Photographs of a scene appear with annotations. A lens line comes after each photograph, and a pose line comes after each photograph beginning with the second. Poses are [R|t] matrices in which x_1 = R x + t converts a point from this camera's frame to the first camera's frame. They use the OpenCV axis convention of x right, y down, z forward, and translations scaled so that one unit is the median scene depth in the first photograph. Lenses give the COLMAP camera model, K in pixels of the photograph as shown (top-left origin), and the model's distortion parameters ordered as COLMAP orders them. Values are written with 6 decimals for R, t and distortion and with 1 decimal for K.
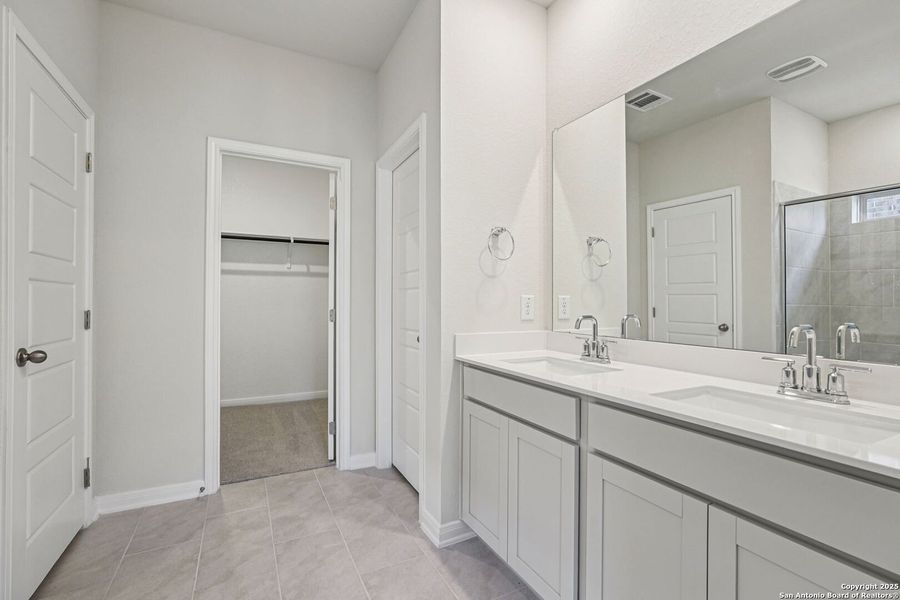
lens RADIAL K [[403.5, 0, 449.1], [0, 403.5, 297.8], [0, 0, 1]] dist [-0.003626, -0.000013]
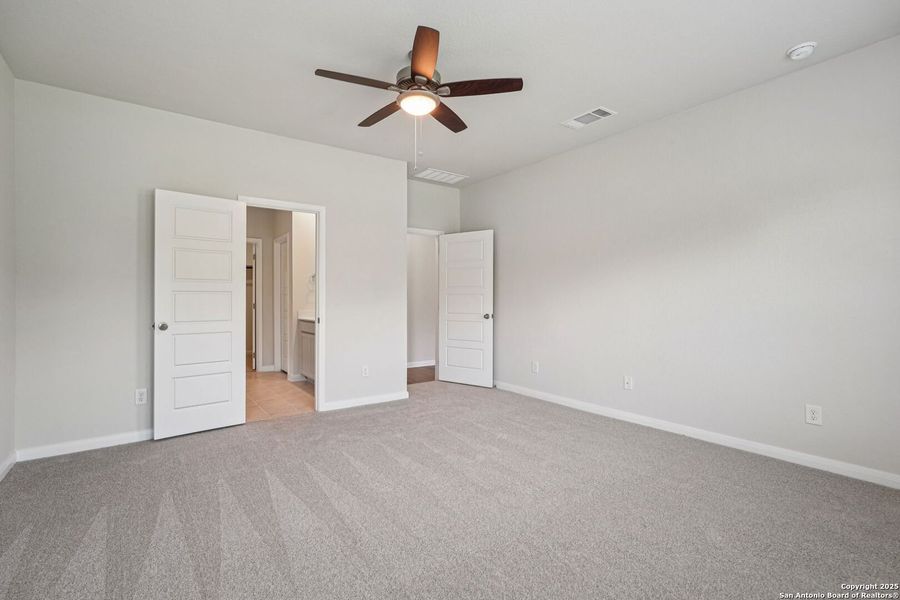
lens RADIAL K [[403.5, 0, 449.1], [0, 403.5, 297.8], [0, 0, 1]] dist [-0.003626, -0.000013]
pose [[0.987021, -0.006048, 0.160479, 0.454923], [0.005326, 0.999974, 0.004932, -0.008081], [-0.160505, -0.004013, 0.987027, -1.500526]]
